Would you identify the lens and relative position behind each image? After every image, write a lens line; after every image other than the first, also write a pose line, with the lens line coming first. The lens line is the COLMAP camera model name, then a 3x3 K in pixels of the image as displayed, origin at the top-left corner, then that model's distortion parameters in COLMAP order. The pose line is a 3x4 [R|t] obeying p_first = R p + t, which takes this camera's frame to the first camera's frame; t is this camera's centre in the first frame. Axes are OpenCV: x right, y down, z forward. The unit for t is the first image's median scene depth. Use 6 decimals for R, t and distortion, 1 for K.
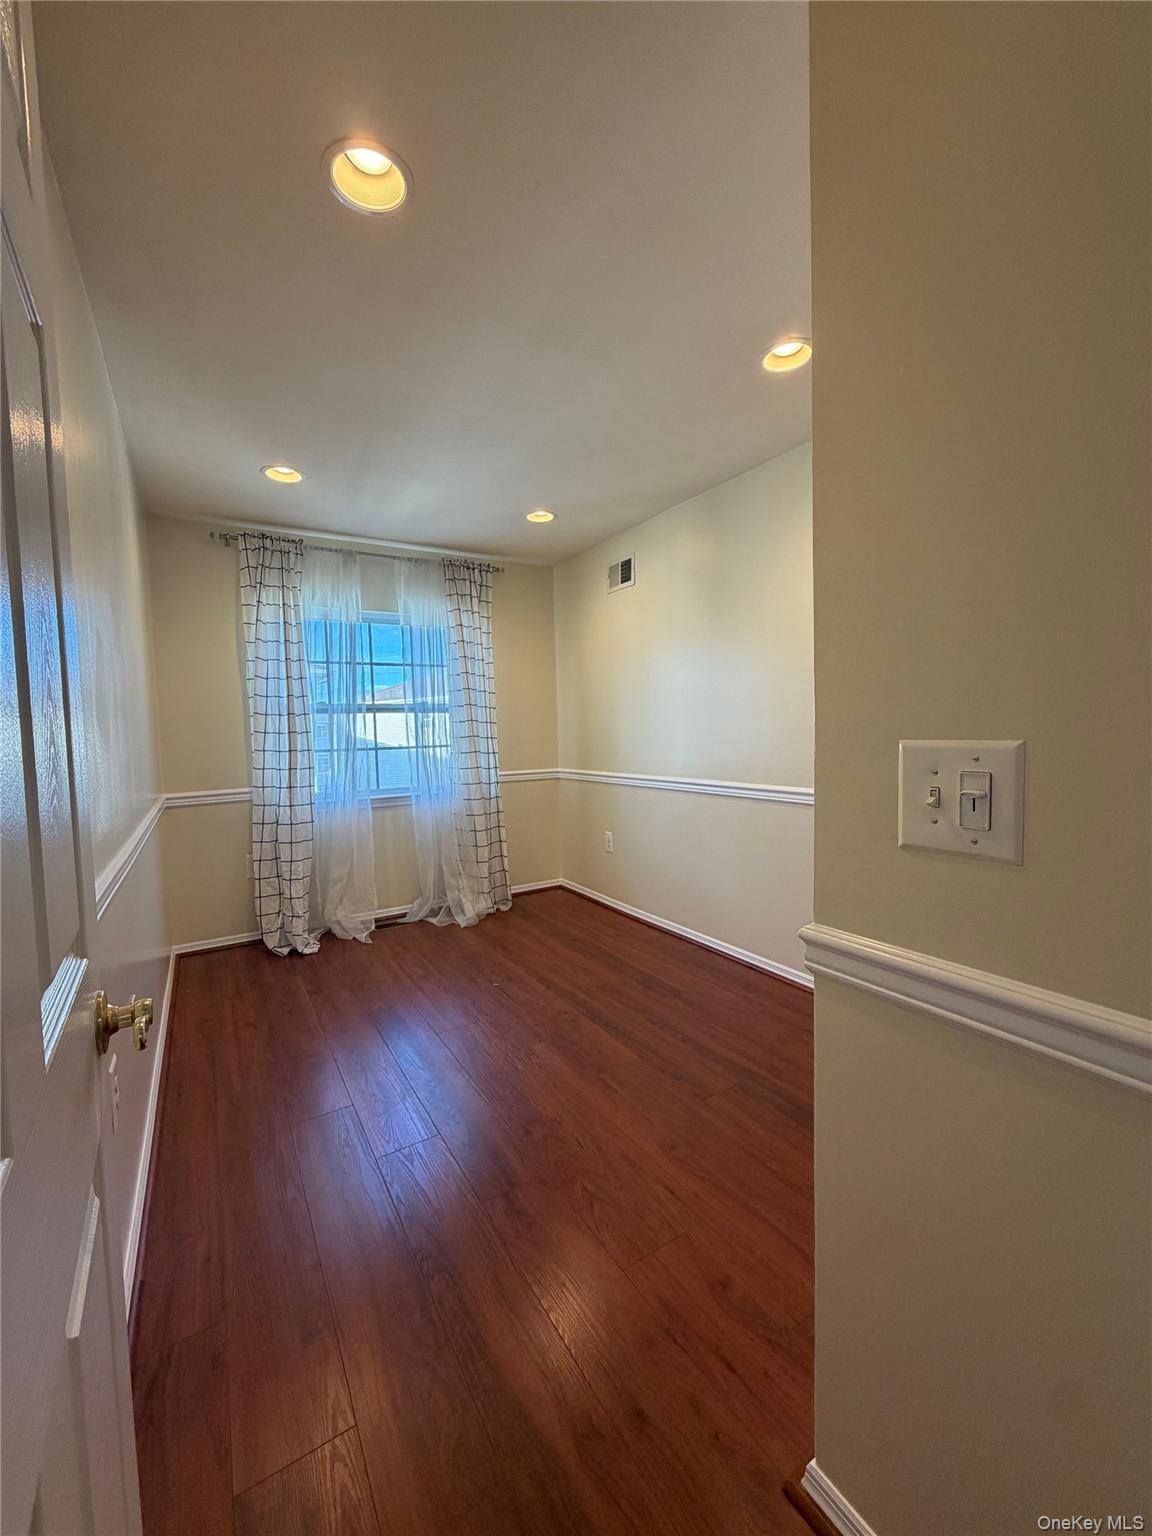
lens RADIAL K [[610.2, 0, 575.8], [0, 610.2, 763.5], [0, 0, 1]] dist [0.000191, -0.000070]
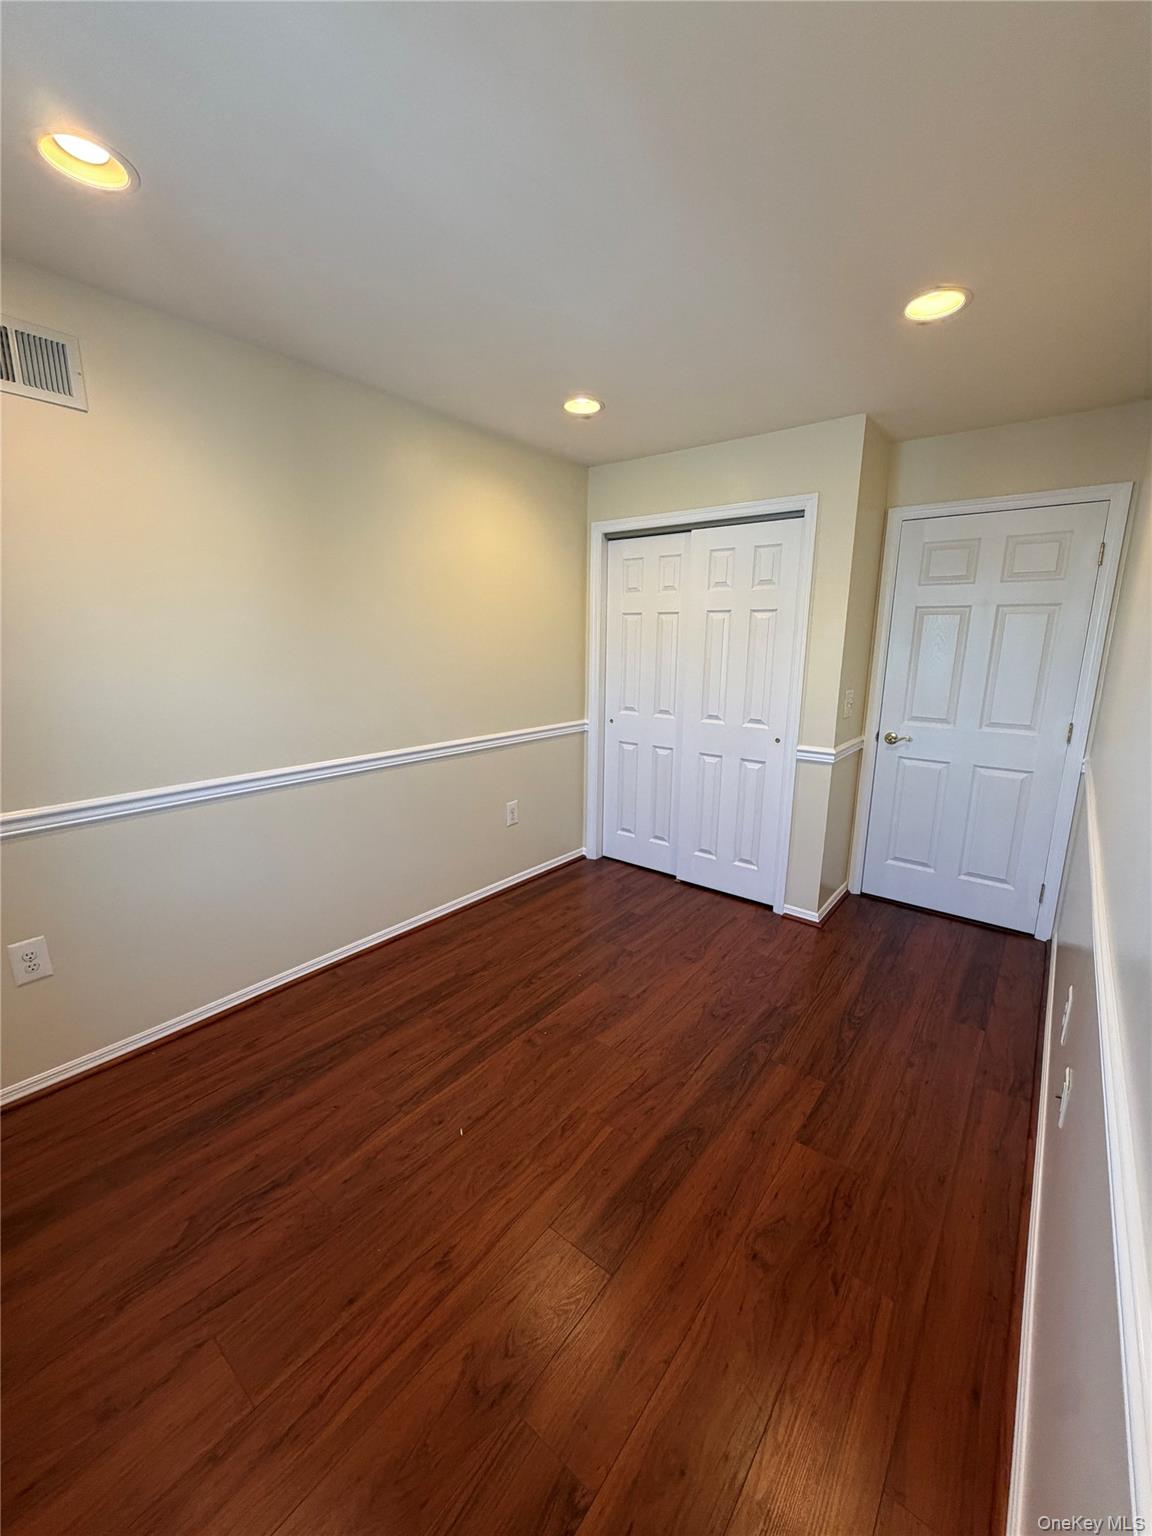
lens RADIAL K [[610.2, 0, 575.8], [0, 610.2, 763.5], [0, 0, 1]] dist [0.000191, -0.000070]
pose [[-0.342399, -0.171495, 0.923771, -0.661096], [0.047524, 0.978781, 0.199322, -0.119062], [-0.938352, 0.112149, -0.326984, 1.023033]]
